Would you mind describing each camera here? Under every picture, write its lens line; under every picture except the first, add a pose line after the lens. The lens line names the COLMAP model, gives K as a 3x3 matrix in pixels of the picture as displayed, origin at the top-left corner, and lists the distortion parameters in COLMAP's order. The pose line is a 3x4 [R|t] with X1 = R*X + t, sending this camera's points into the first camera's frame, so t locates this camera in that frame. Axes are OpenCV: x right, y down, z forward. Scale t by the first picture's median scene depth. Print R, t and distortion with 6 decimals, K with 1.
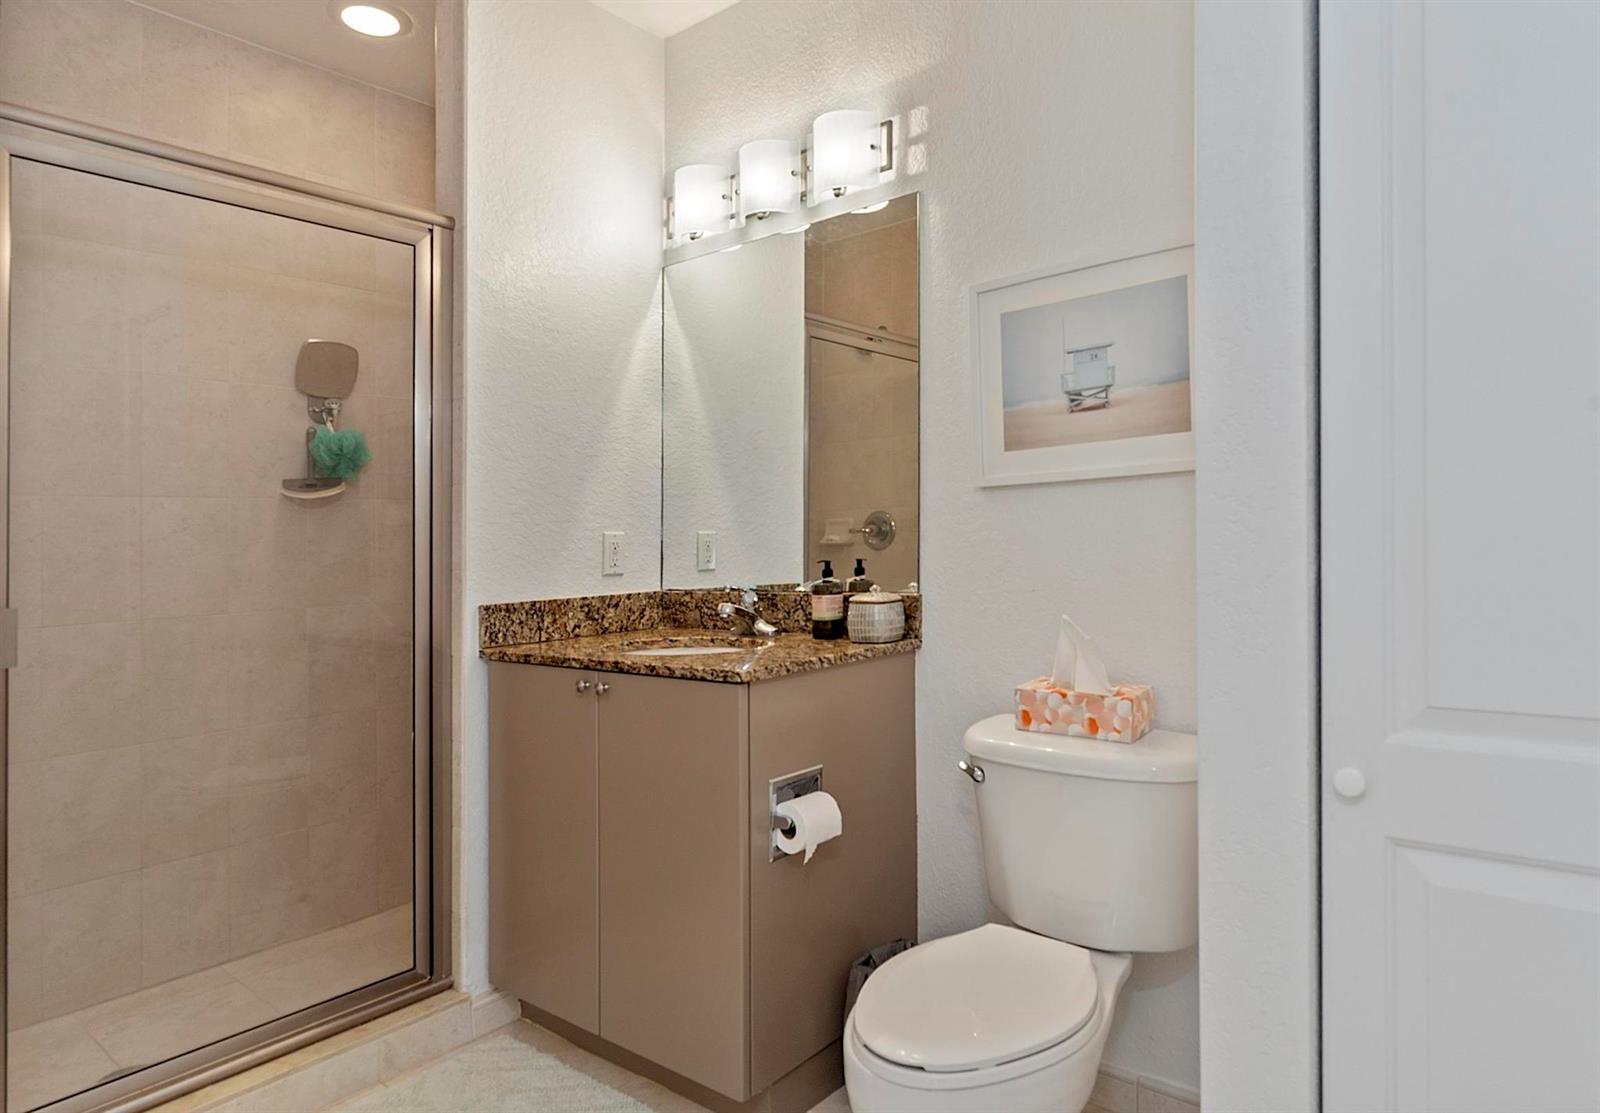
lens RADIAL K [[965.3, 0, 797.6], [0, 965.3, 548.3], [0, 0, 1]] dist [0.003304, -0.001087]
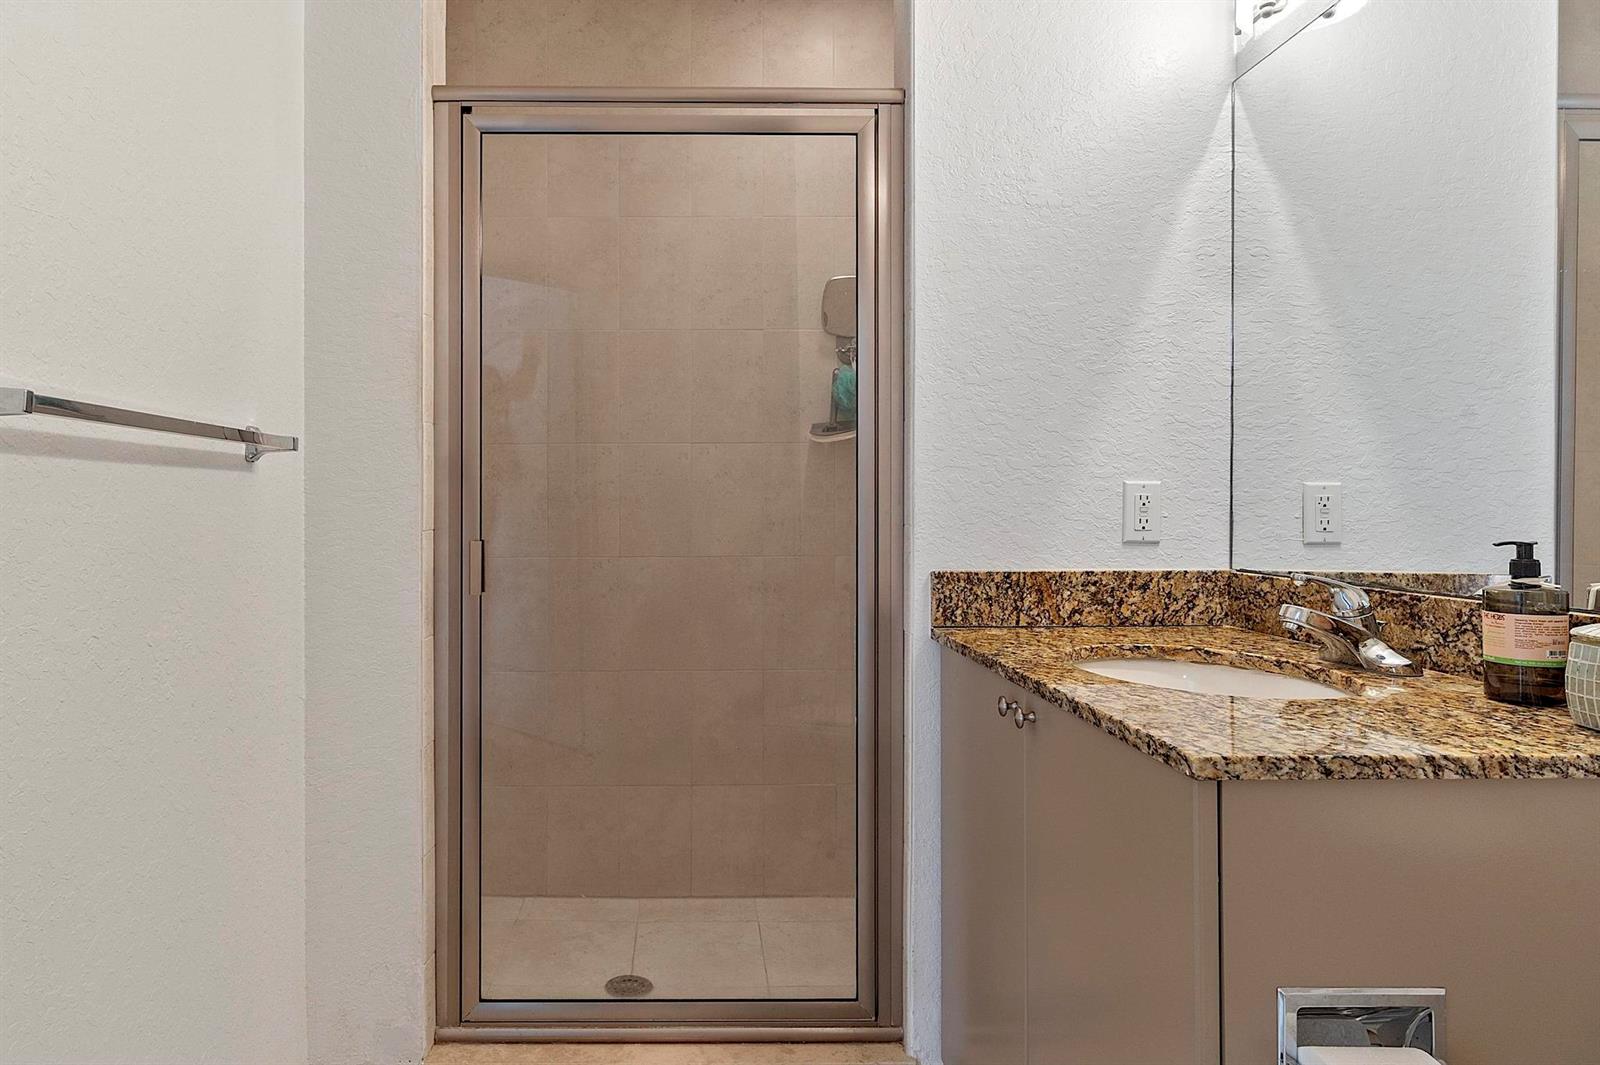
lens RADIAL K [[892.9, 0, 713.3], [0, 892.9, 474.9], [0, 0, 1]] dist [0.002434, 0.000747]
pose [[0.666601, 0.006967, -0.745382, 0.086486], [-0.025466, 0.999585, -0.013431, -0.004782], [0.744979, 0.027934, 0.666502, 0.352121]]
